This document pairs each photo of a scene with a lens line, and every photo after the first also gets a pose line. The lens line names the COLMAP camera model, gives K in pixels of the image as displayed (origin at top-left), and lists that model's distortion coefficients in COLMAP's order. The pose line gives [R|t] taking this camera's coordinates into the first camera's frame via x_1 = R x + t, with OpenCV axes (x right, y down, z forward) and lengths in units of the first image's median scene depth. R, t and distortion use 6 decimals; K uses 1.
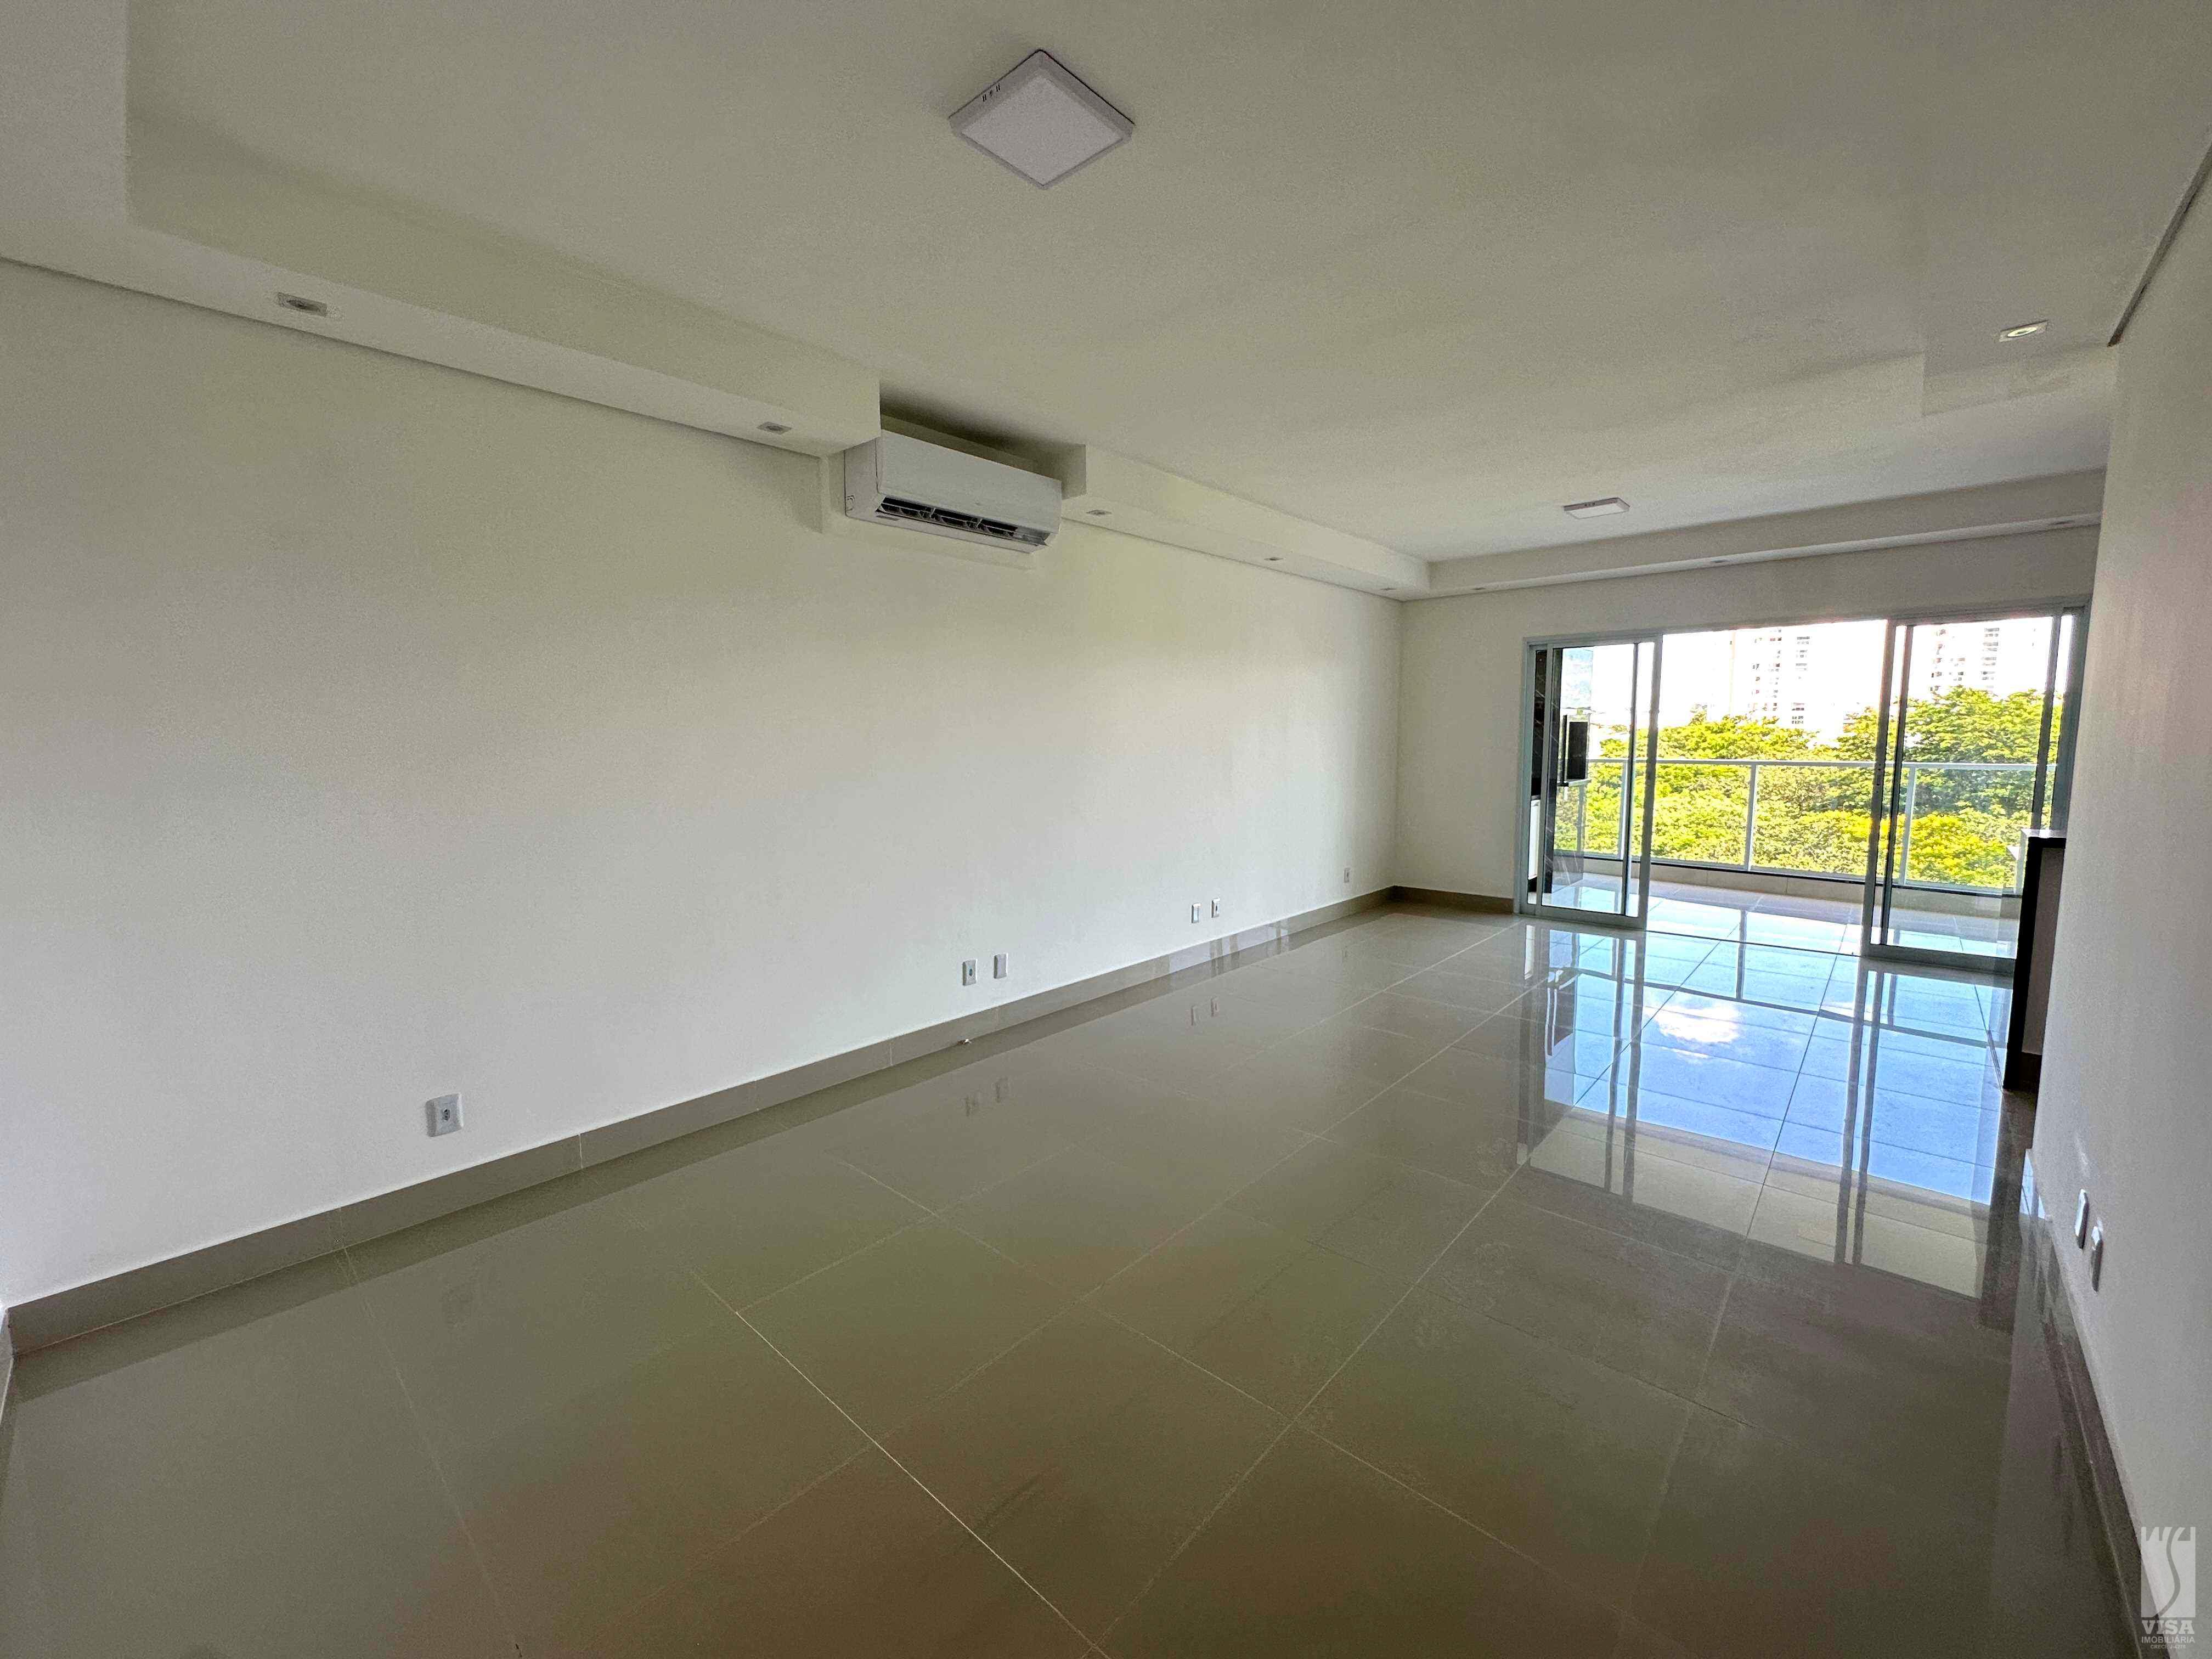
lens RADIAL K [[876.7, 0, 1103.8], [0, 876.7, 834.5], [0, 0, 1]] dist [-0.001811, -0.000087]
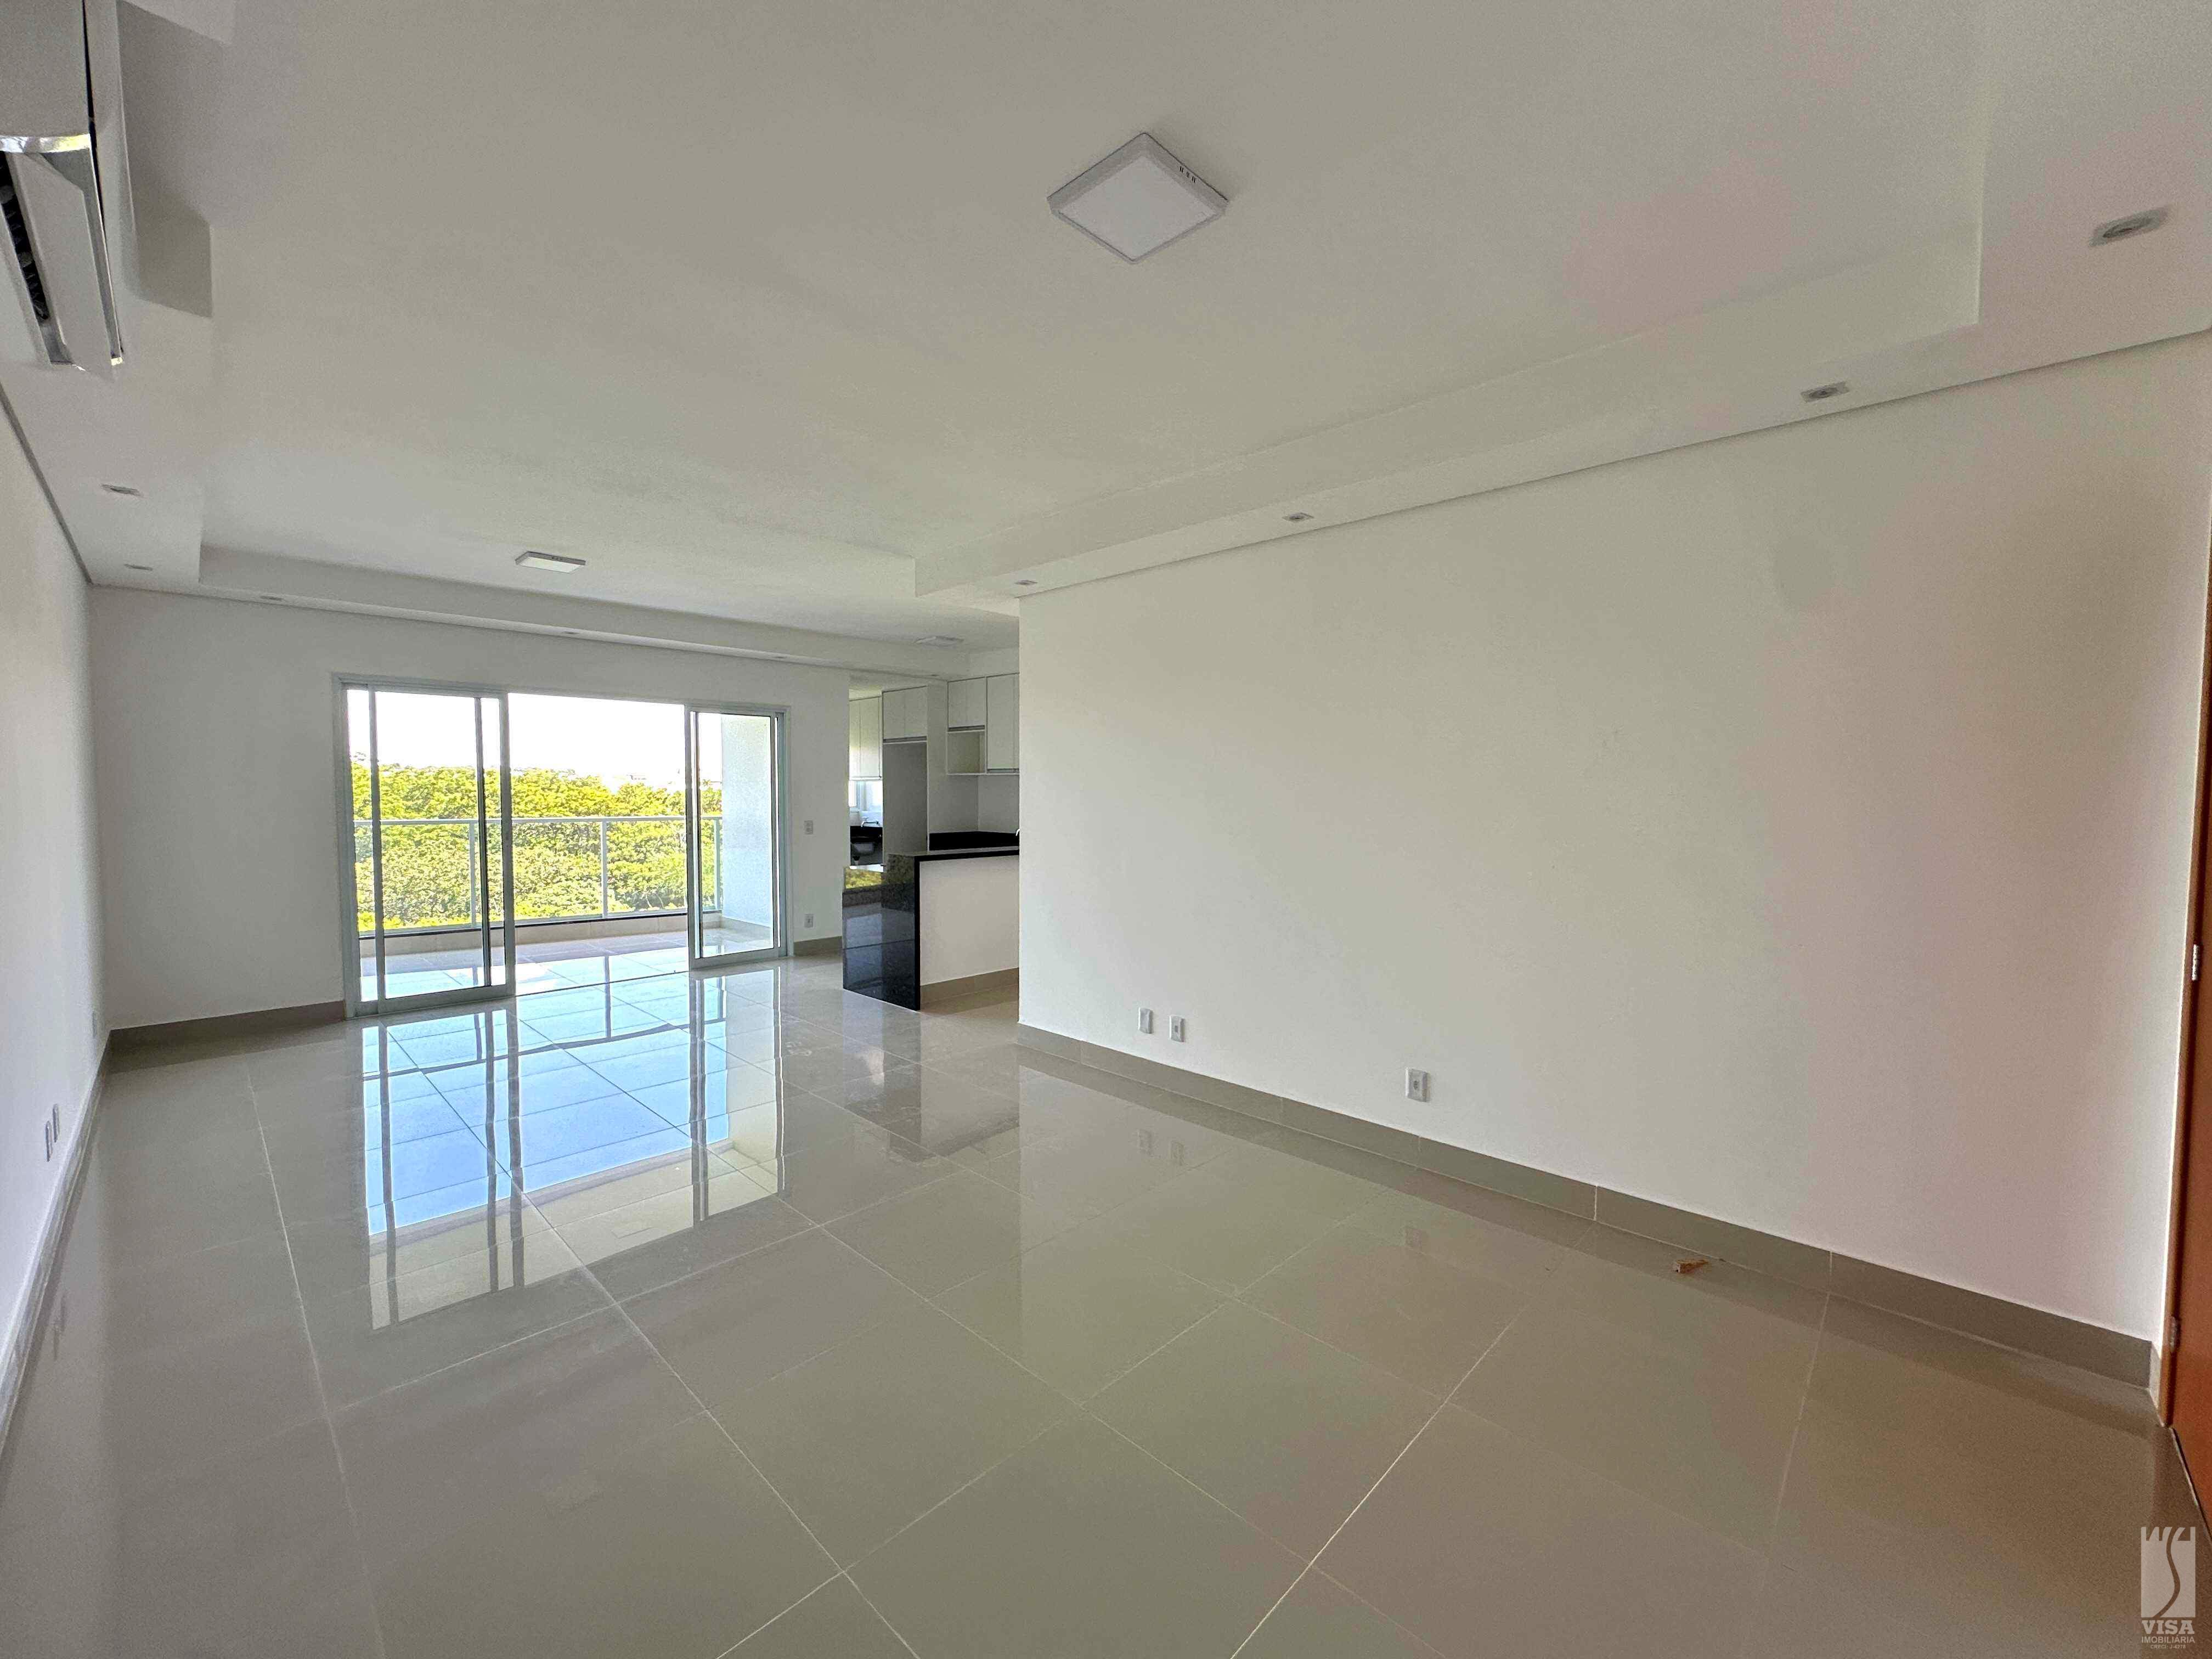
lens RADIAL K [[880.6, 0, 1106.0], [0, 880.6, 829.5], [0, 0, 1]] dist [-0.000809, 0.000403]
pose [[0.024579, -0.037066, 0.999011, -0.274616], [0.110827, 0.993254, 0.034126, -0.028287], [-0.993536, 0.109879, 0.028521, 0.262282]]
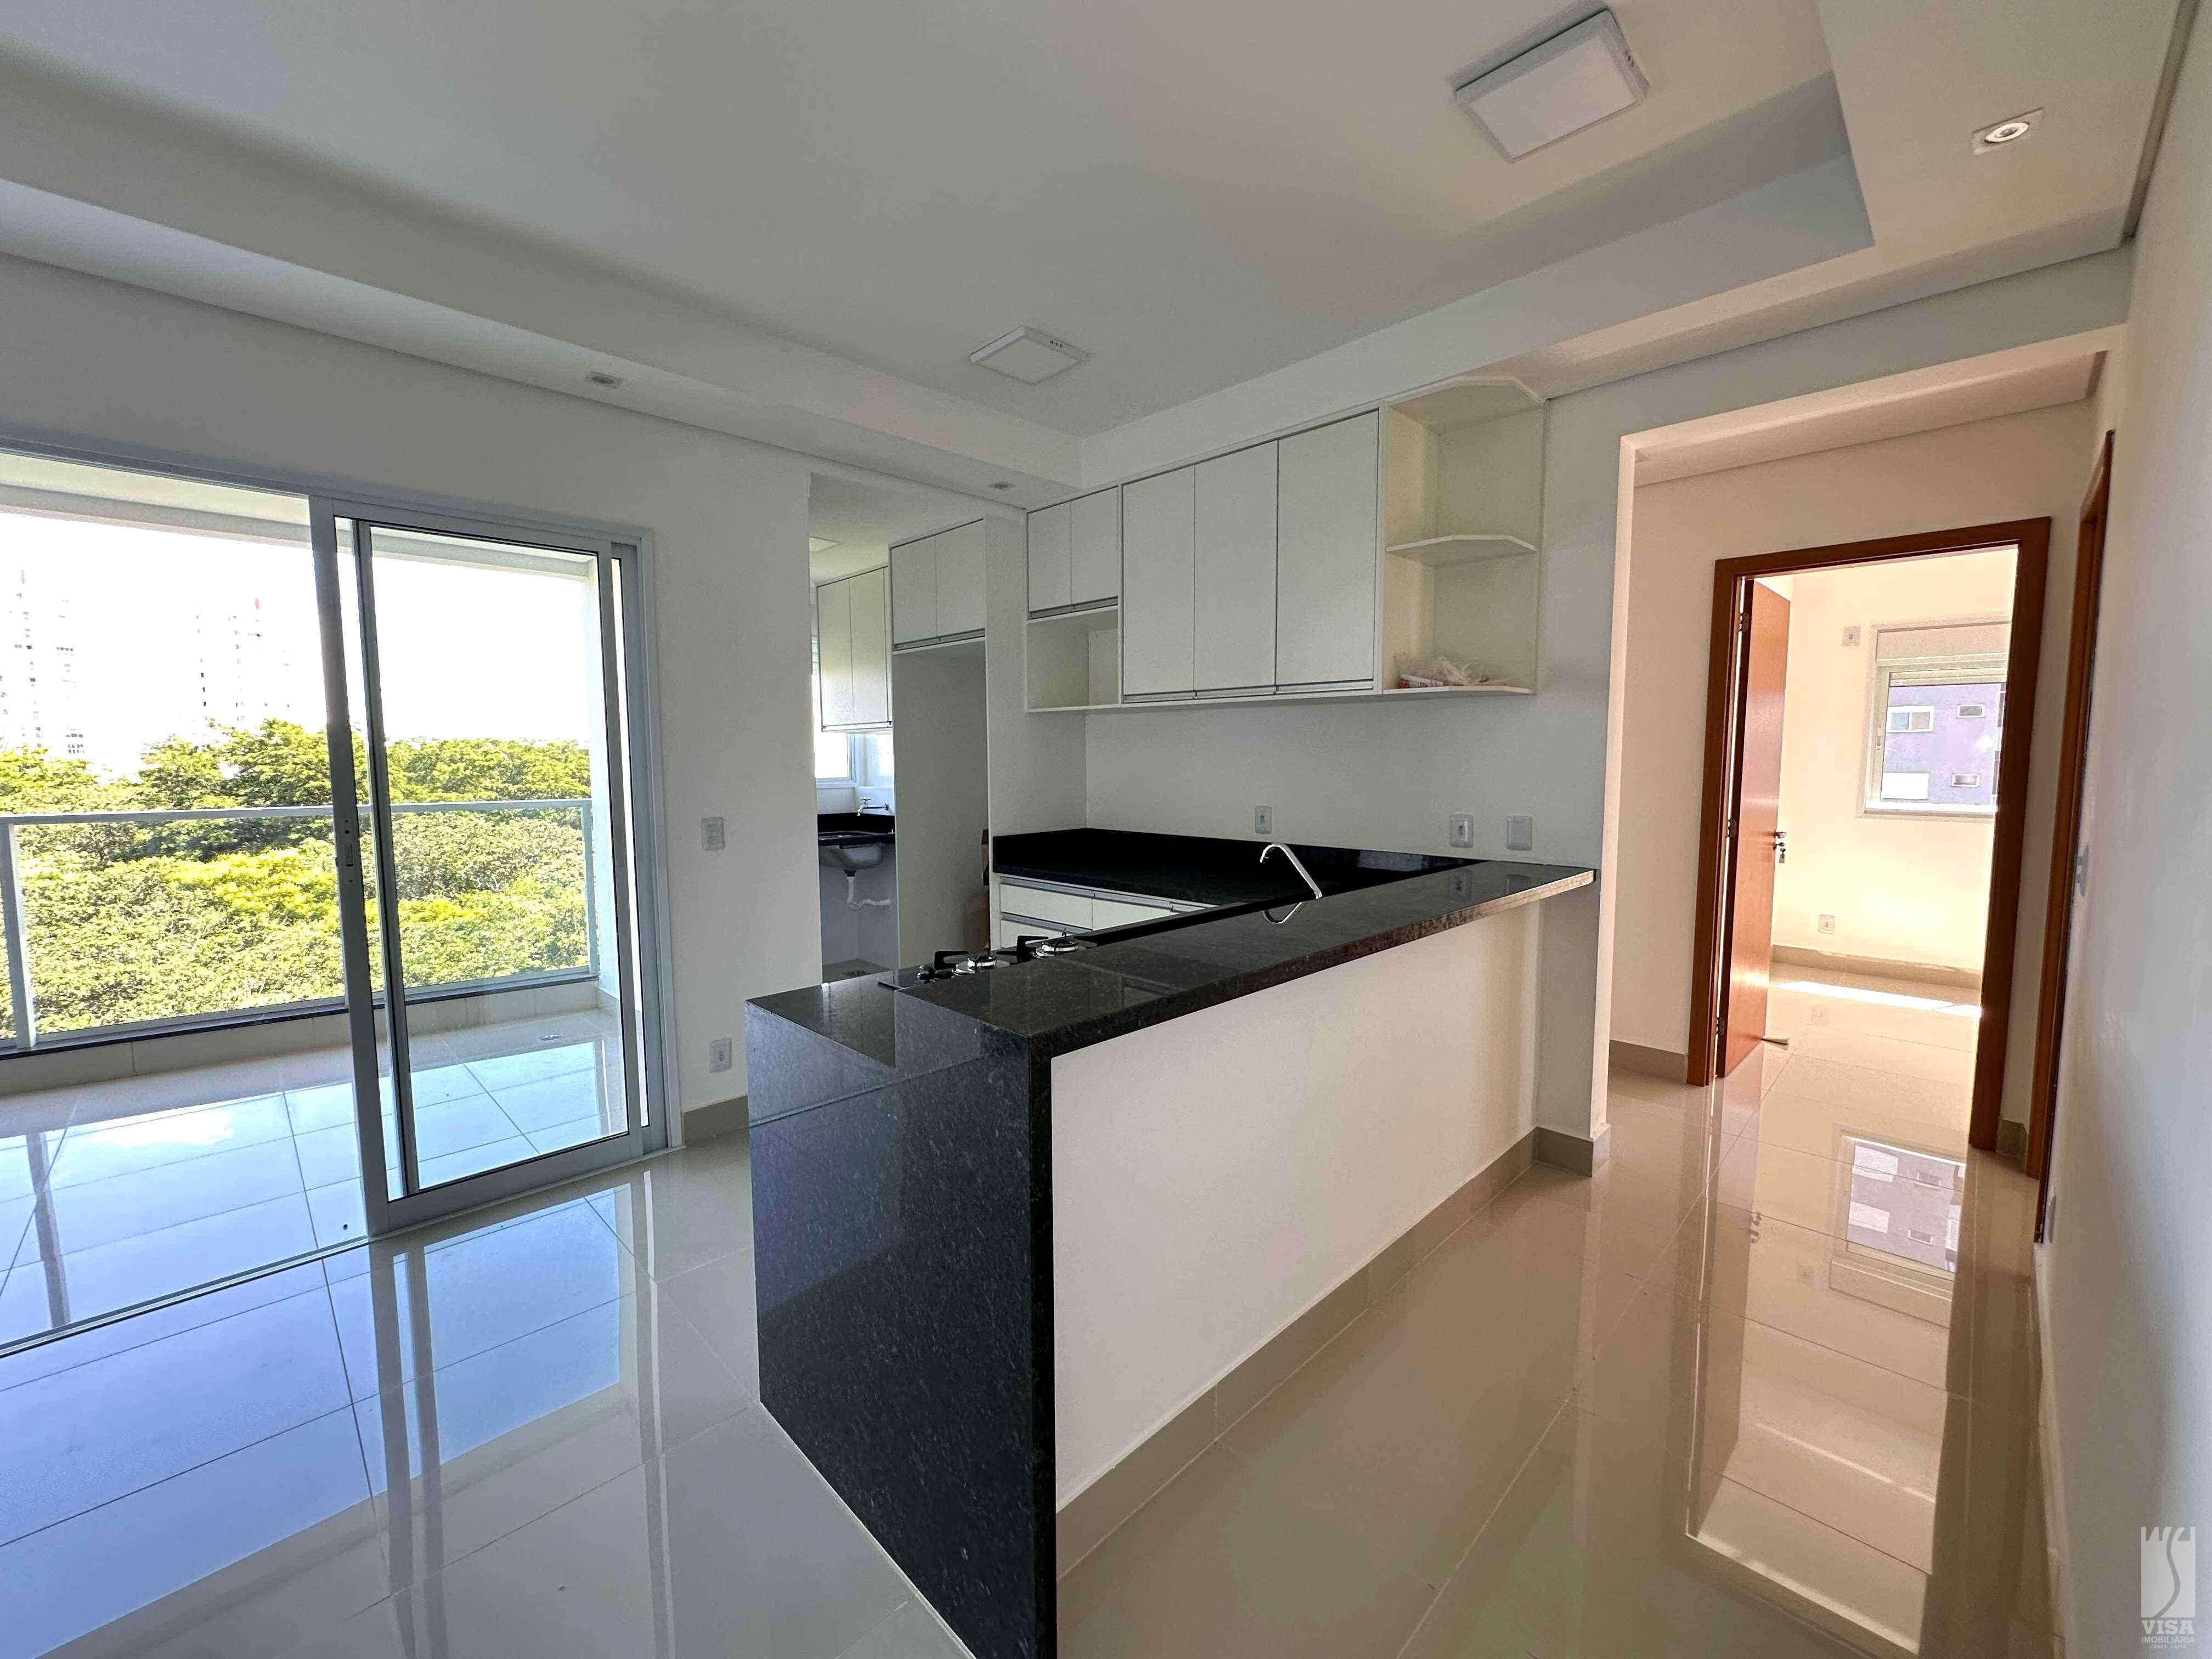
lens RADIAL K [[880.6, 0, 1106.0], [0, 880.6, 829.5], [0, 0, 1]] dist [-0.000809, 0.000403]
pose [[0.042934, -0.075497, 0.996221, 0.325182], [0.117719, 0.990577, 0.069996, -0.043124], [-0.992118, 0.114269, 0.051417, 0.425211]]
